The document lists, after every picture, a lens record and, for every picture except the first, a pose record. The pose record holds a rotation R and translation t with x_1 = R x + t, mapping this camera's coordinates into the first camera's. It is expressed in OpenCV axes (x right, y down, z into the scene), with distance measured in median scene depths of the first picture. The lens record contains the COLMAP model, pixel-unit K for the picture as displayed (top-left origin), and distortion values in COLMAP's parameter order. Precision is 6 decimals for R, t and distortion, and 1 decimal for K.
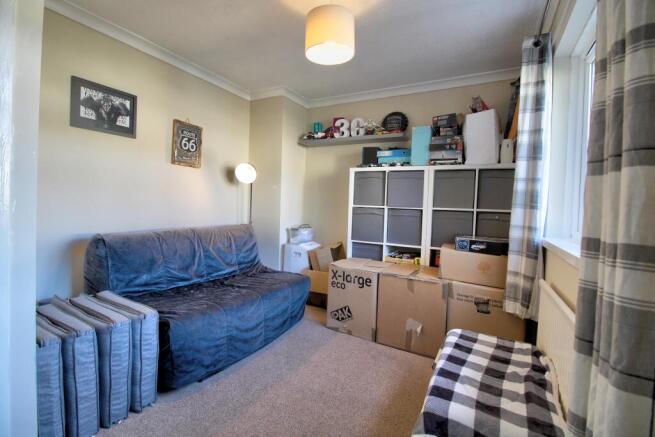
lens RADIAL K [[302.8, 0, 323.3], [0, 302.8, 212.2], [0, 0, 1]] dist [0.000564, -0.013684]
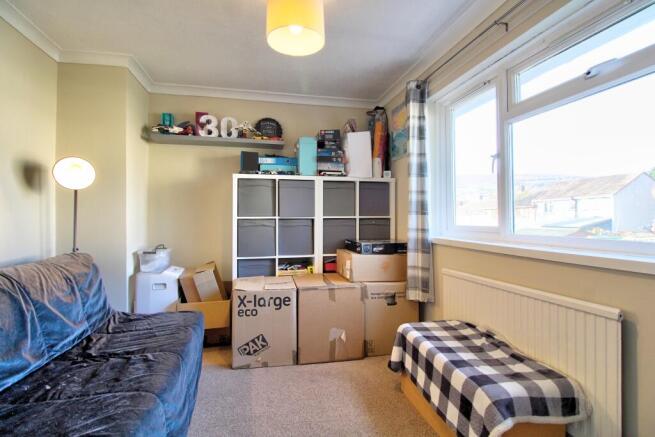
lens RADIAL K [[302.8, 0, 323.3], [0, 302.8, 212.2], [0, 0, 1]] dist [0.000564, -0.013684]
pose [[0.754001, -0.027729, 0.656287, -0.330633], [0.045104, 0.998936, -0.009614, -0.020052], [-0.655322, 0.036850, 0.754450, 0.216955]]
